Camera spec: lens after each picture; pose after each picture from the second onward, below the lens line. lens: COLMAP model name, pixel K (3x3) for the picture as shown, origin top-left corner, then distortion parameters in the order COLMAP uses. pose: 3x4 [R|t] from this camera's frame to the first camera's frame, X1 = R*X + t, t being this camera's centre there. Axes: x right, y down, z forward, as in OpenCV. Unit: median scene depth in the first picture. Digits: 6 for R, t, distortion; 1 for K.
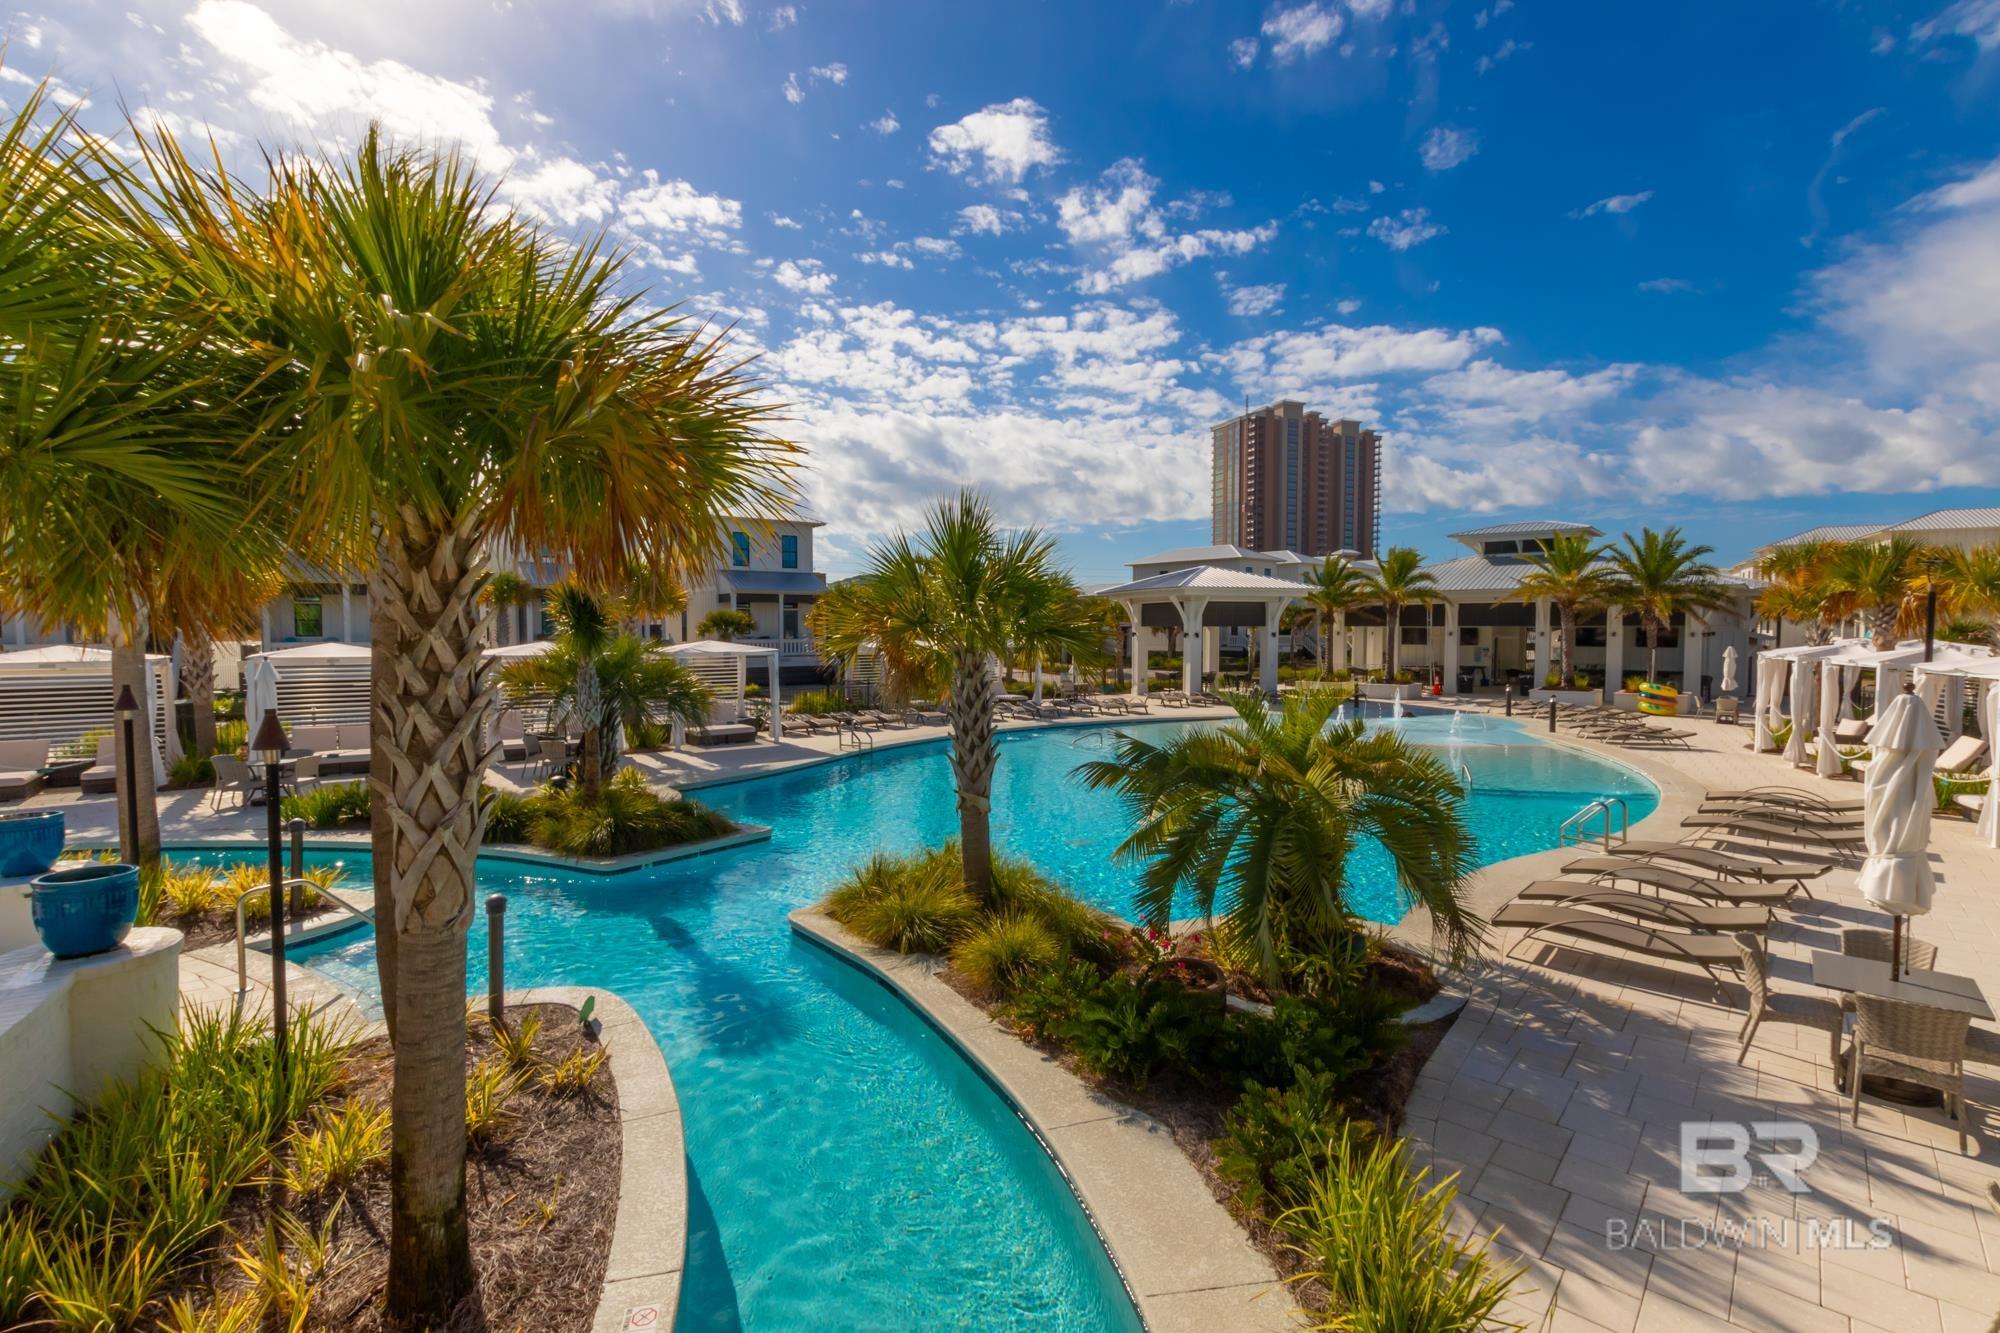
lens RADIAL K [[923.5, 0, 1013.2], [0, 923.5, 665.0], [0, 0, 1]] dist [-0.006730, 0.001312]
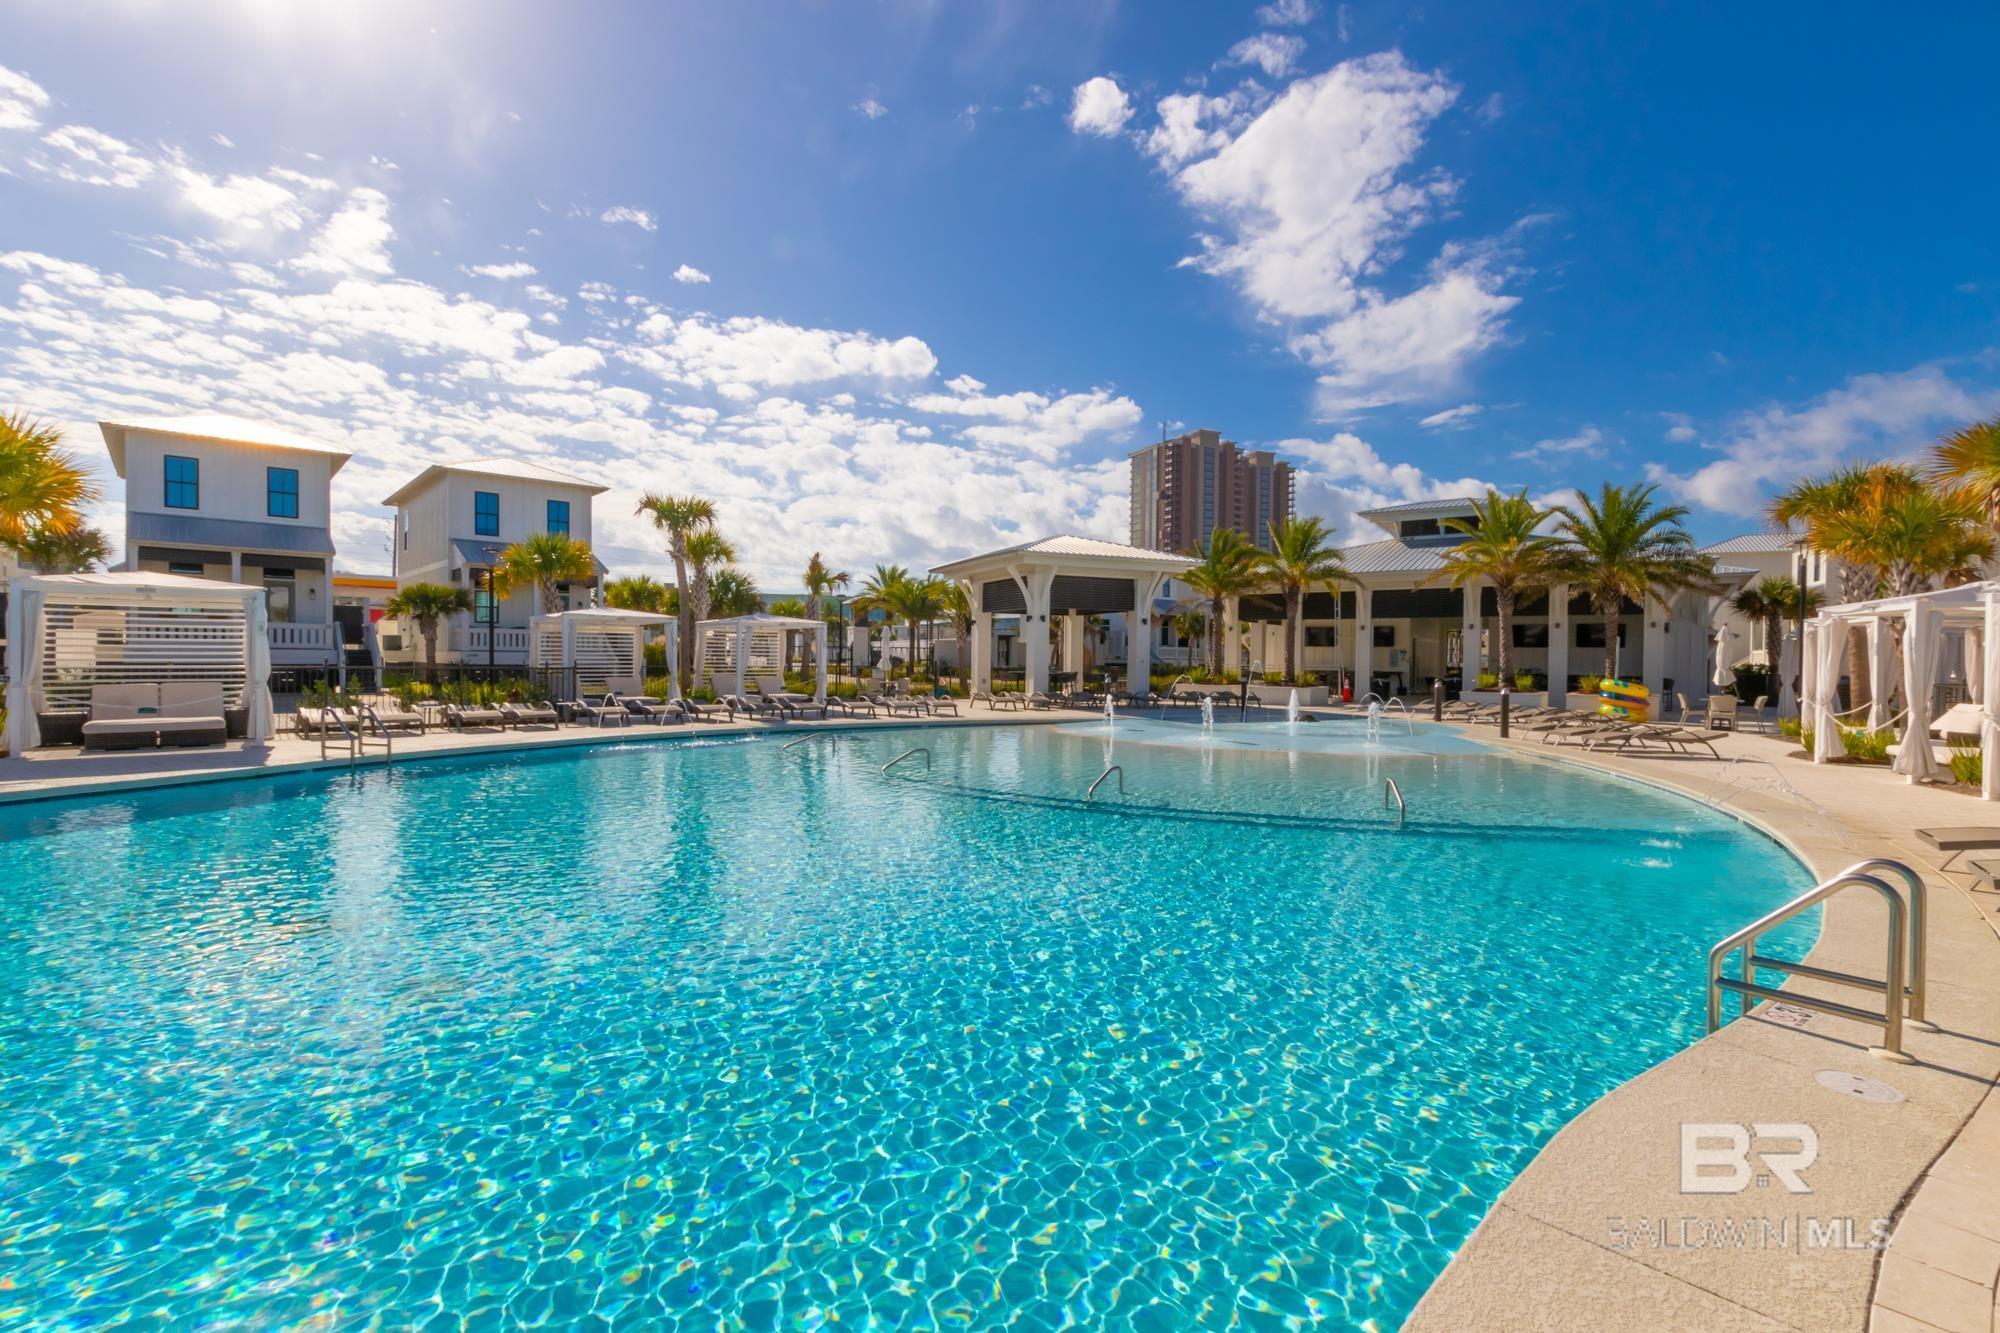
lens RADIAL K [[923.5, 0, 988.3], [0, 923.5, 656.8], [0, 0, 1]] dist [-0.006730, 0.001312]
pose [[0.998270, 0.006540, 0.058429, 0.077653], [-0.004347, 0.999284, -0.037584, 0.020881], [-0.058633, 0.037265, 0.997584, 0.166438]]
